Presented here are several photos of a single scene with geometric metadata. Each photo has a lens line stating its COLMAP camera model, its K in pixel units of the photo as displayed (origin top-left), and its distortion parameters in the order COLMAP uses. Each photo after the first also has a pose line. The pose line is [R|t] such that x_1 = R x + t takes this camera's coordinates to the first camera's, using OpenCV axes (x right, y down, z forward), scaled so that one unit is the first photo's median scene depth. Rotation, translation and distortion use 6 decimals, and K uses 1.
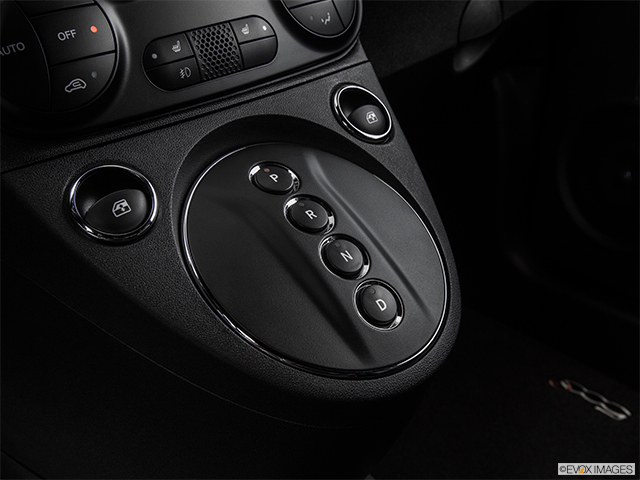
lens RADIAL K [[846.8, 0, 320.0], [0, 846.8, 240.0], [0, 0, 1]] dist [0.032906, 0.015045]
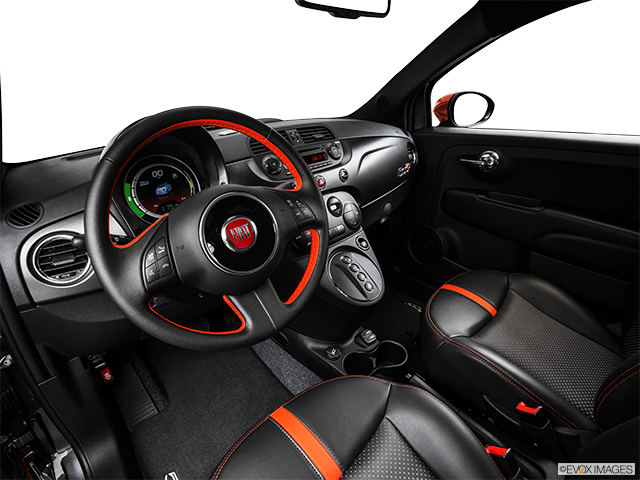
lens RADIAL K [[328.4, 0, 320.0], [0, 328.4, 240.0], [0, 0, 1]] dist [-0.079579, 0.013346]
pose [[0.999992, 0.003982, 0.000633, -0.204626], [-0.003964, 0.999638, -0.026610, -0.137428], [-0.000739, 0.026607, 0.999646, -0.862763]]
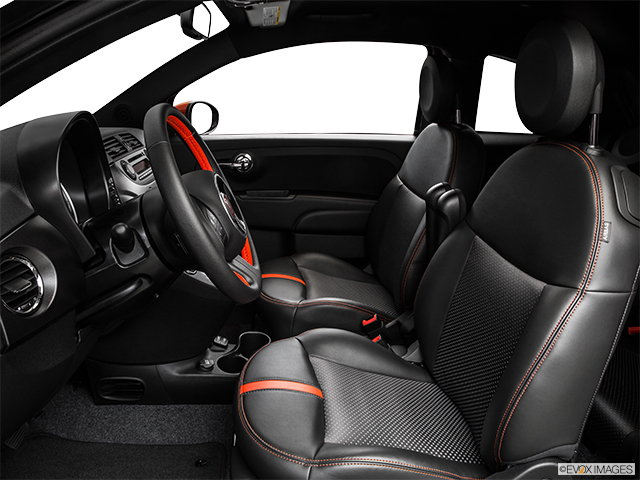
lens RADIAL K [[485.5, 0, 320.0], [0, 485.5, 240.0], [0, 0, 1]] dist [-0.131241, 0.065211]
pose [[0.577025, -0.163293, 0.800236, -1.892236], [0.300349, 0.953576, -0.021989, 0.087271], [-0.759495, 0.253039, 0.599282, -1.167555]]
